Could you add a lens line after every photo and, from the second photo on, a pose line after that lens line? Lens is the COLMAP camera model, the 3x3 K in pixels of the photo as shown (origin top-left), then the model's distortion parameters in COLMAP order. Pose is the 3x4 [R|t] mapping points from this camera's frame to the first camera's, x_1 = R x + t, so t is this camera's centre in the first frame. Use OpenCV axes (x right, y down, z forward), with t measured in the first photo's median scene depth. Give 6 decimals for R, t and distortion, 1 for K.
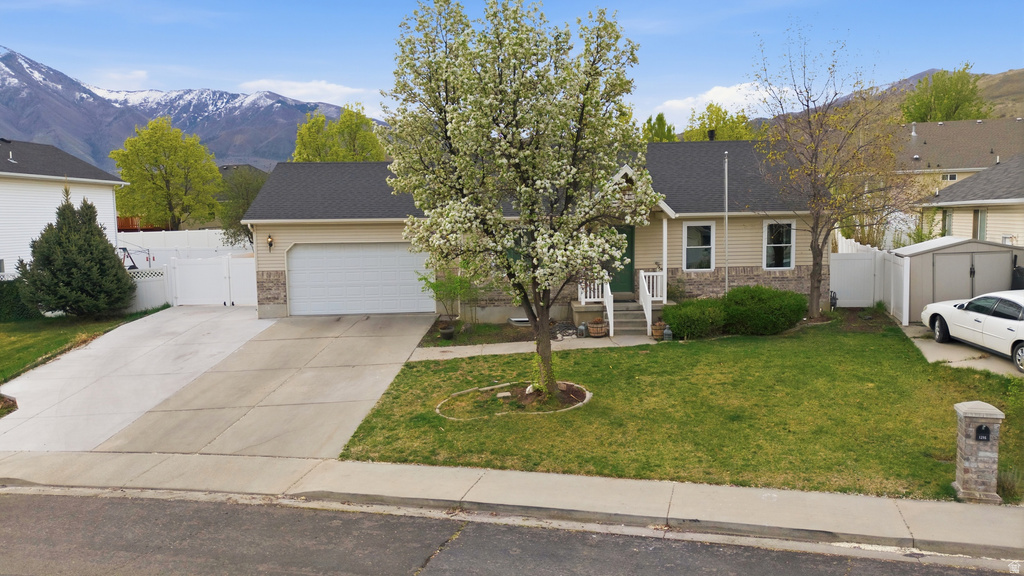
lens RADIAL K [[749.7, 0, 512.2], [0, 749.7, 288.2], [0, 0, 1]] dist [0.080283, -0.074373]
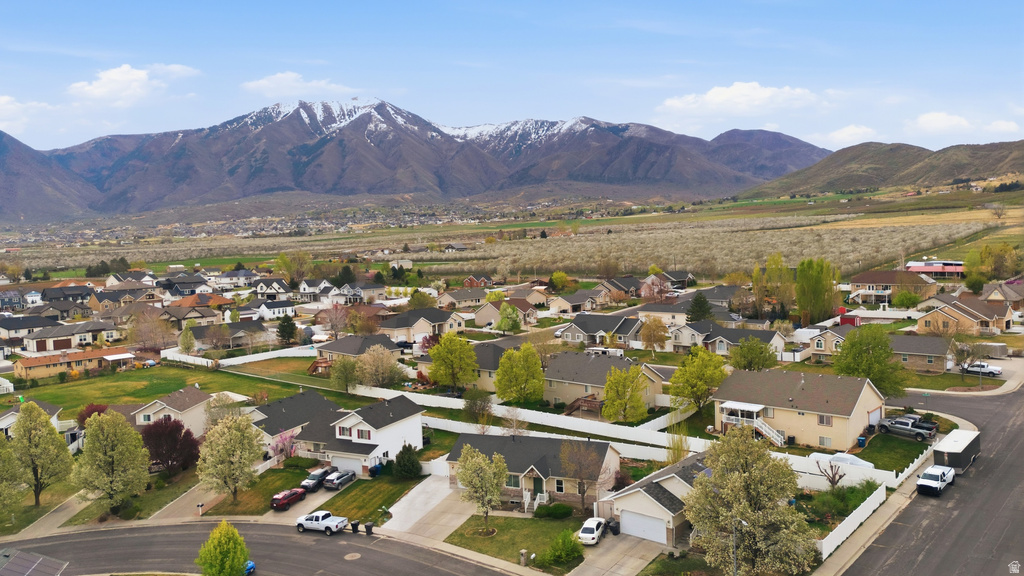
lens RADIAL K [[749.7, 0, 513.3], [0, 749.7, 295.3], [0, 0, 1]] dist [0.080283, -0.074373]
pose [[0.920239, 0.016516, -0.391009, 1.599813], [-0.019390, 0.999806, -0.003403, -1.052637], [0.390877, 0.010713, 0.920381, -2.621693]]
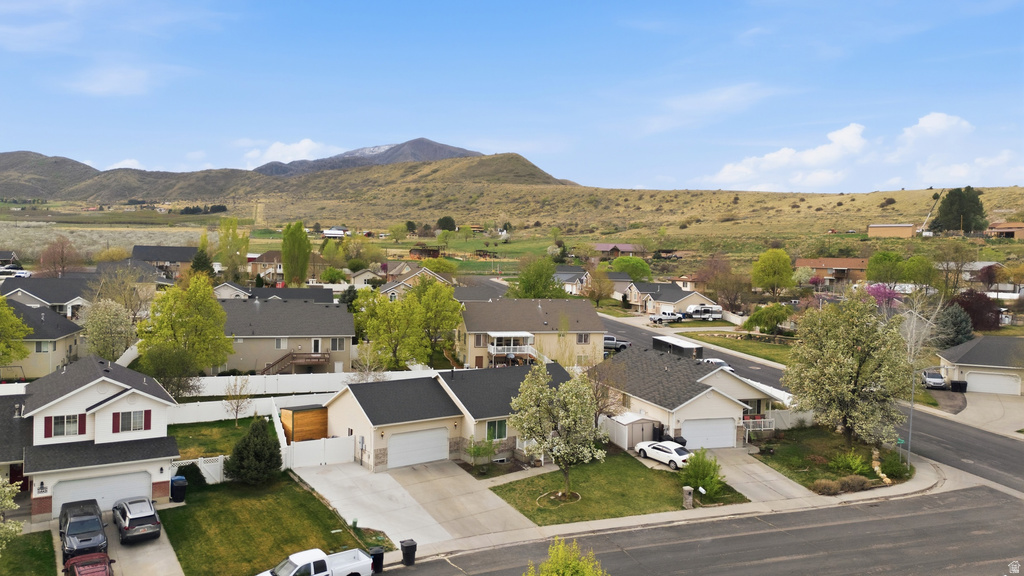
lens RADIAL K [[749.7, 0, 514.6], [0, 749.7, 284.6], [0, 0, 1]] dist [0.080283, -0.074373]
pose [[0.810916, 0.017463, 0.584902, -1.521904], [0.015561, 0.998558, -0.051388, -0.441249], [-0.584956, 0.050773, 0.809474, -1.104788]]
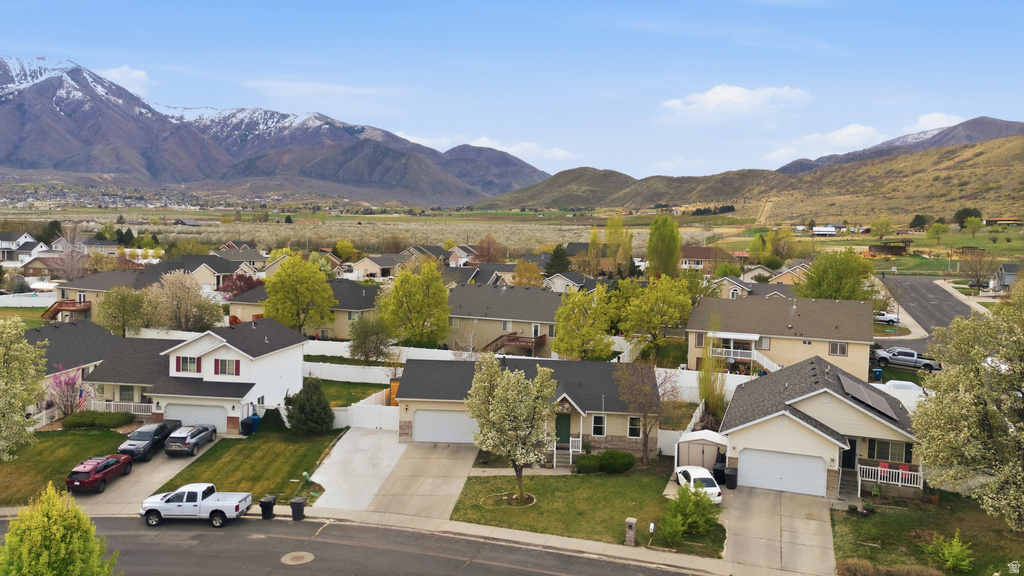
lens RADIAL K [[749.7, 0, 512.6], [0, 749.7, 290.6], [0, 0, 1]] dist [0.080283, -0.074373]
pose [[0.997754, 0.049615, -0.045006, 0.083057], [-0.051016, 0.998231, -0.030533, -0.429871], [0.043411, 0.032761, 0.998520, -1.439169]]
